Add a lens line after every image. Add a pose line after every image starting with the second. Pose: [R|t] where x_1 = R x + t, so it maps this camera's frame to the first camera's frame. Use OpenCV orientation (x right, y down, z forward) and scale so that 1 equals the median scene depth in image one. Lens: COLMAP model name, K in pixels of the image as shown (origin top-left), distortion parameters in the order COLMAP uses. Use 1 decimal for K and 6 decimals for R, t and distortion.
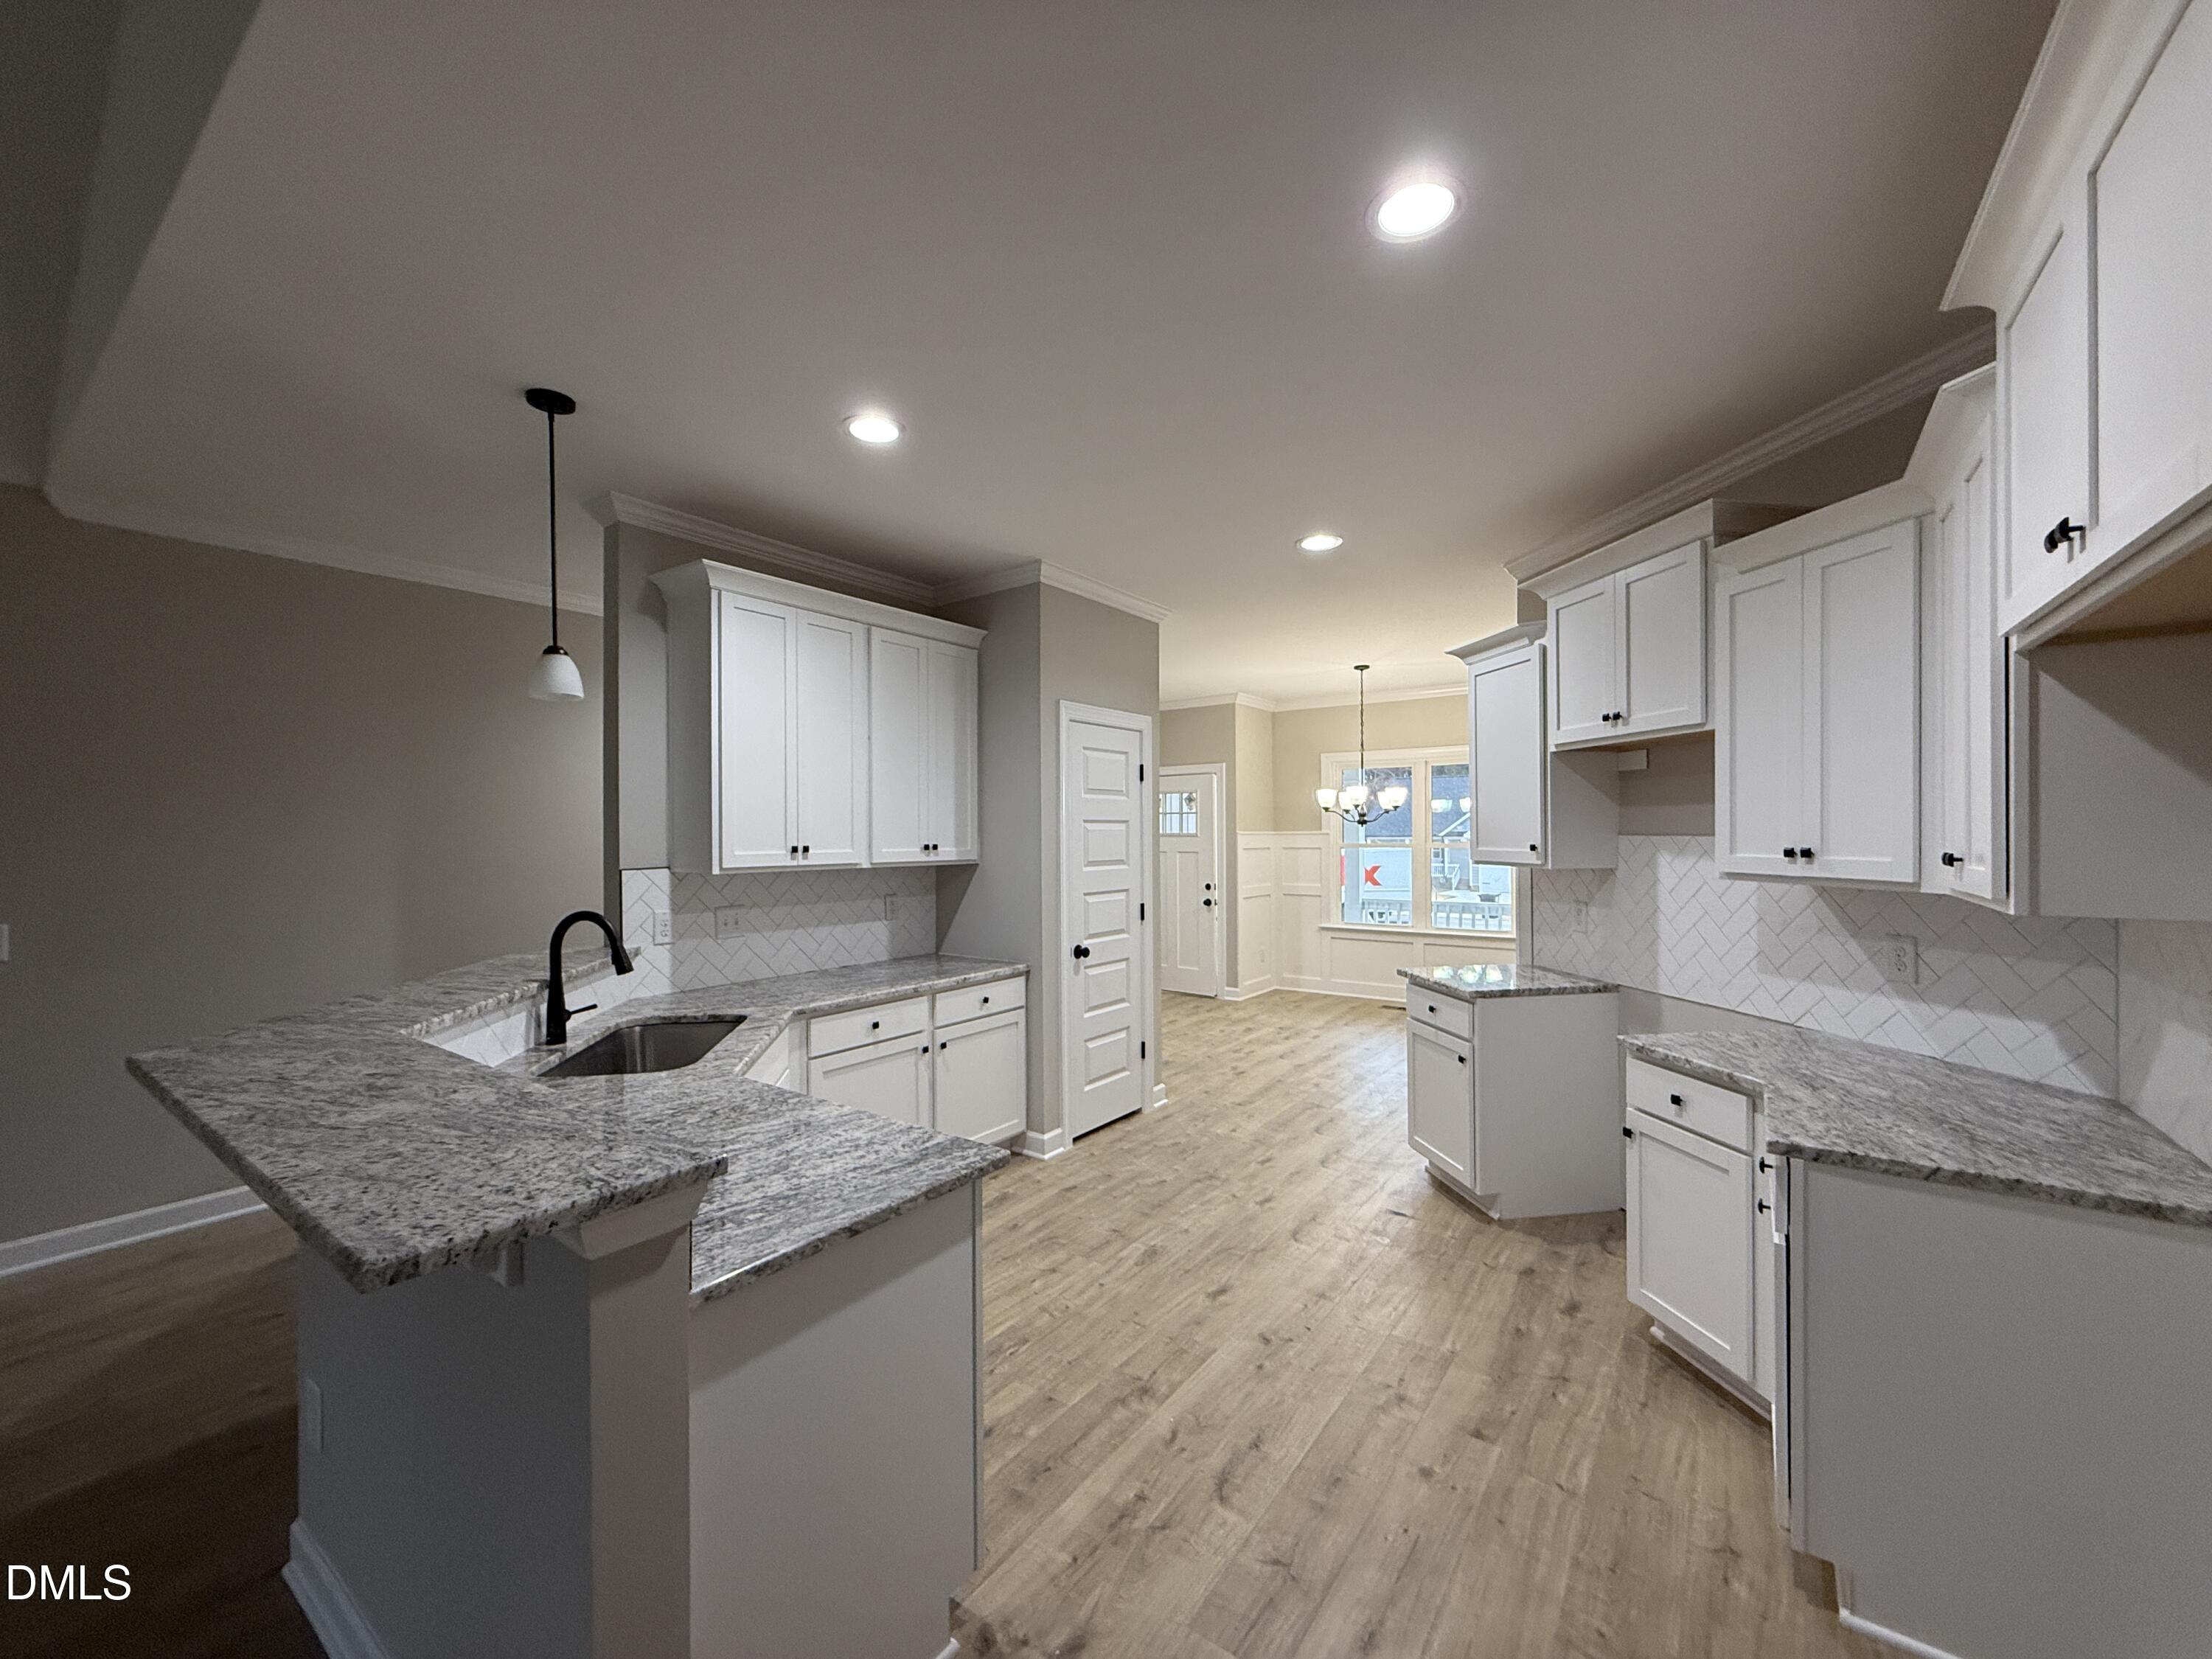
lens RADIAL K [[880.7, 0, 1109.2], [0, 880.7, 833.5], [0, 0, 1]] dist [0.001011, -0.000116]
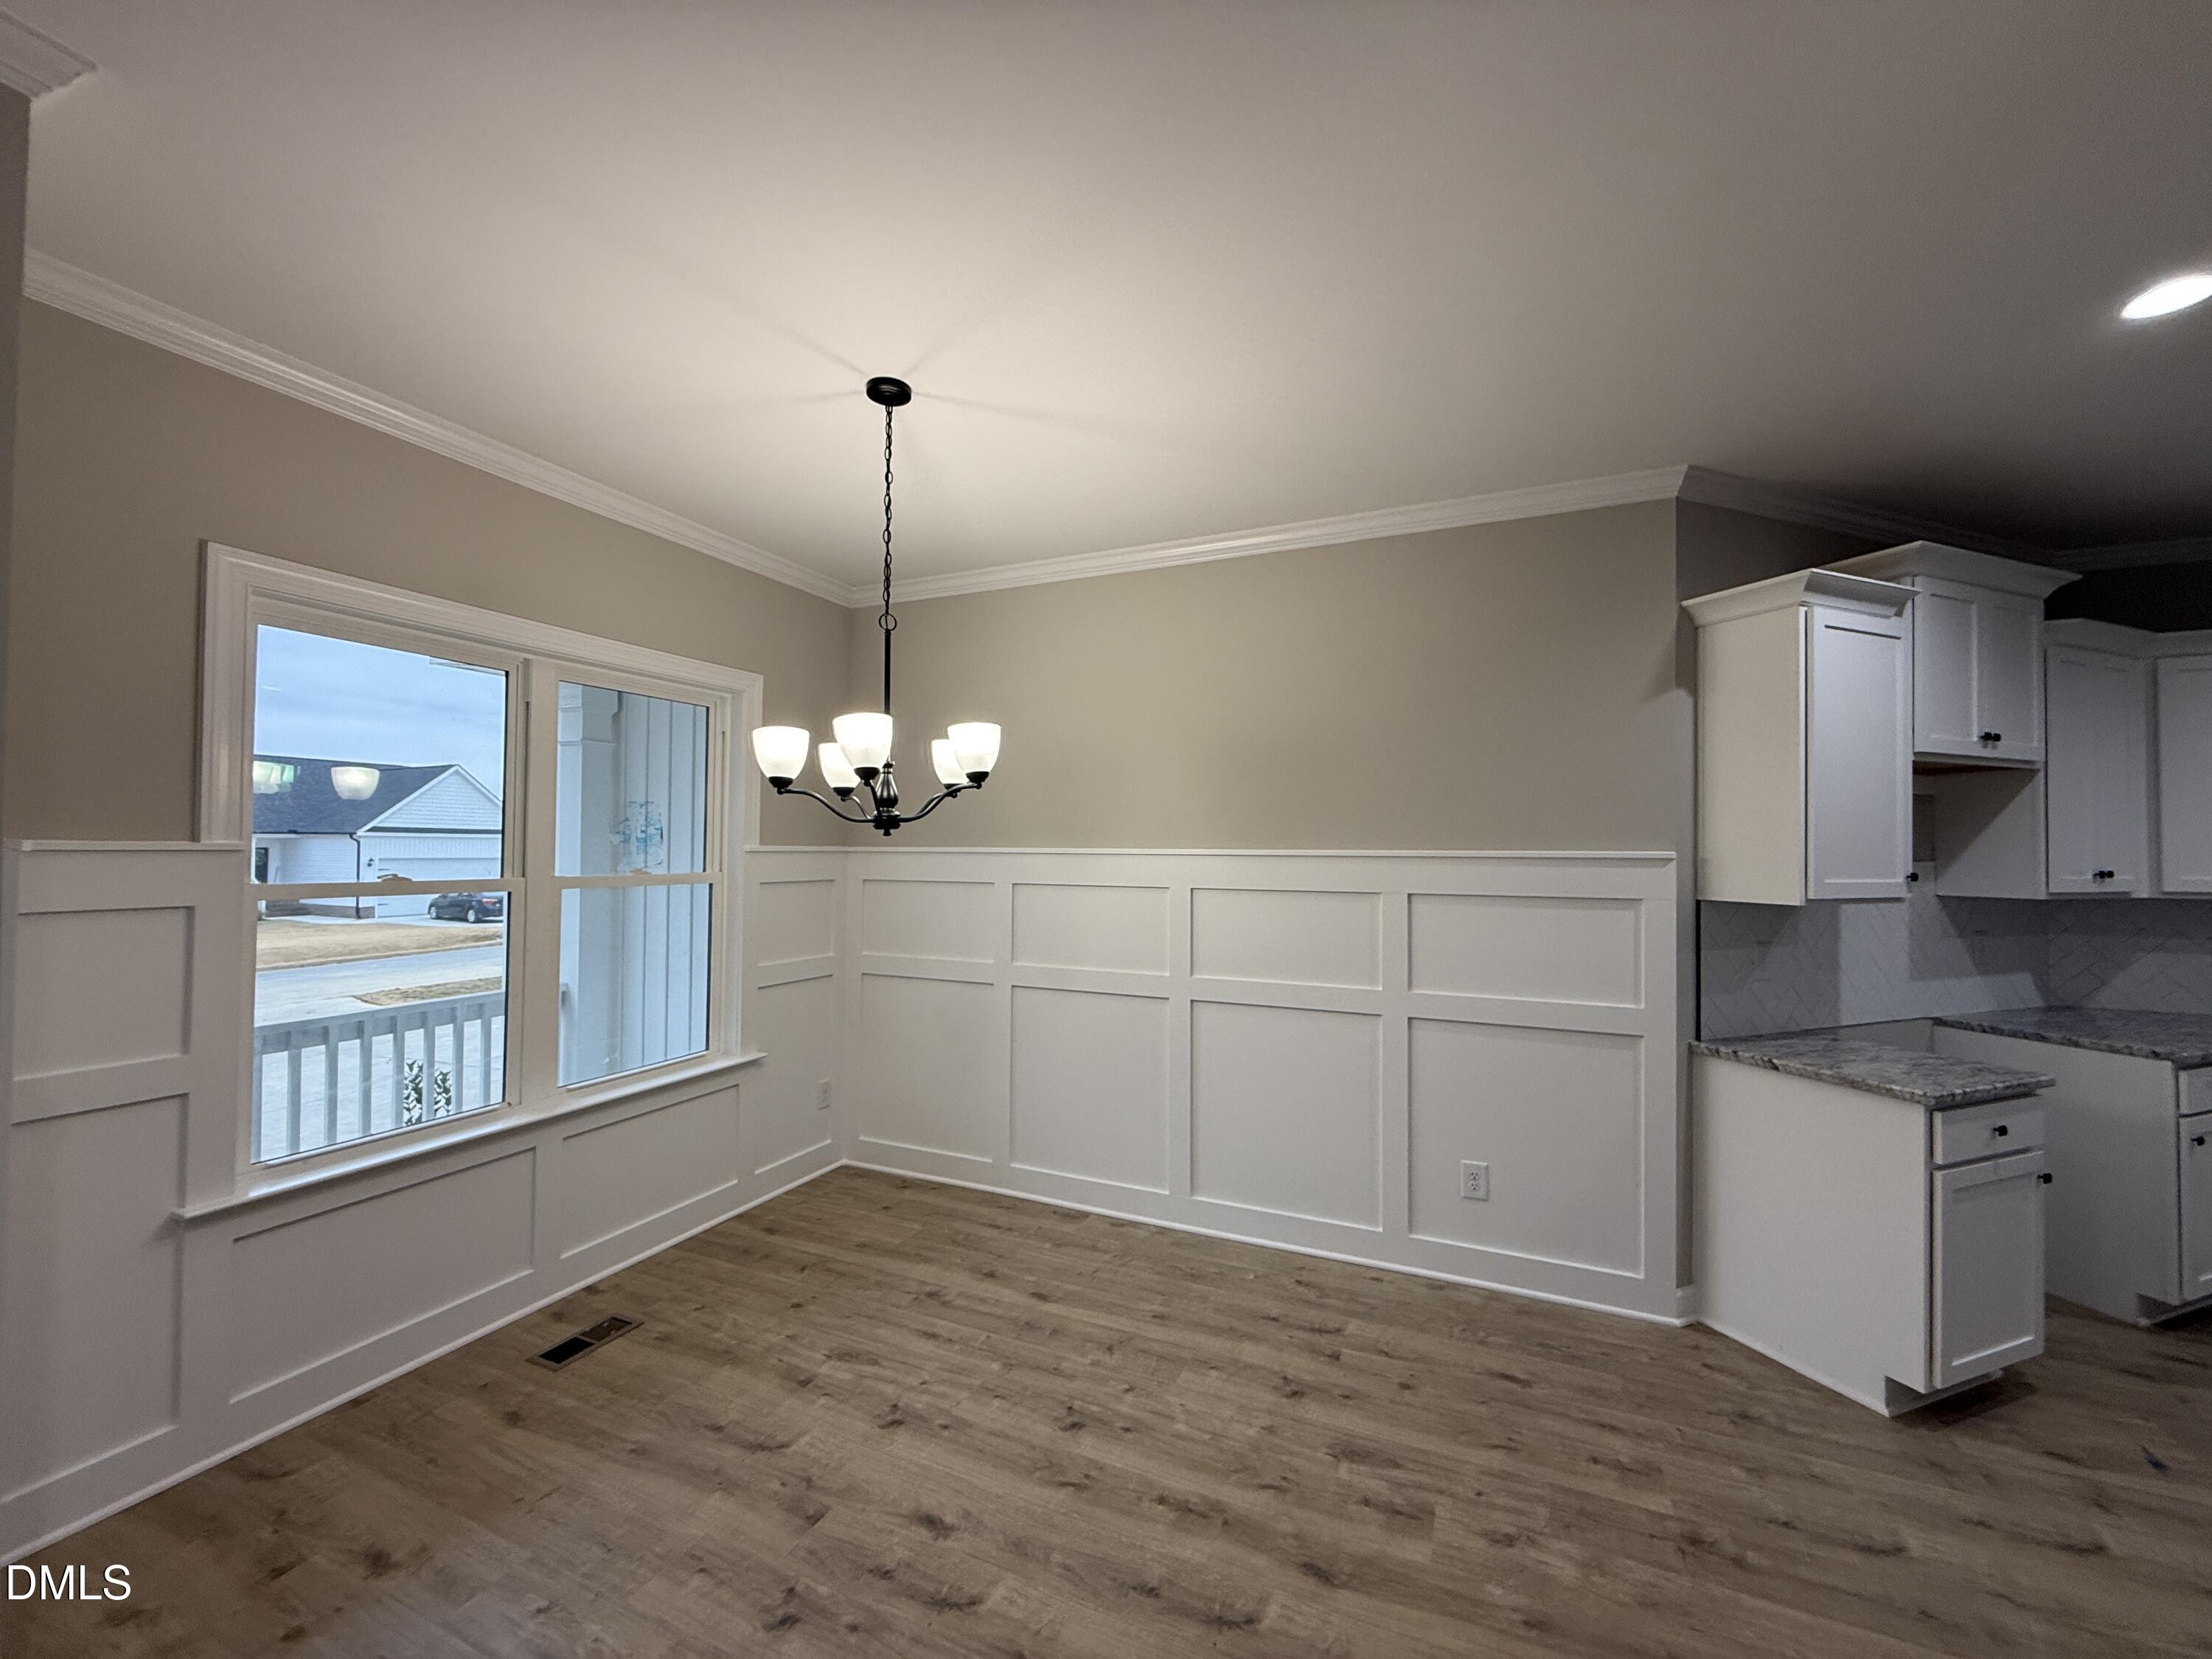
lens RADIAL K [[874.5, 0, 1103.2], [0, 874.5, 833.0], [0, 0, 1]] dist [0.002370, -0.000581]
pose [[-0.197849, 0.018996, 0.980048, -0.203789], [-0.003718, 0.999790, -0.020130, -0.009056], [-0.980225, -0.007627, -0.197737, 2.572016]]
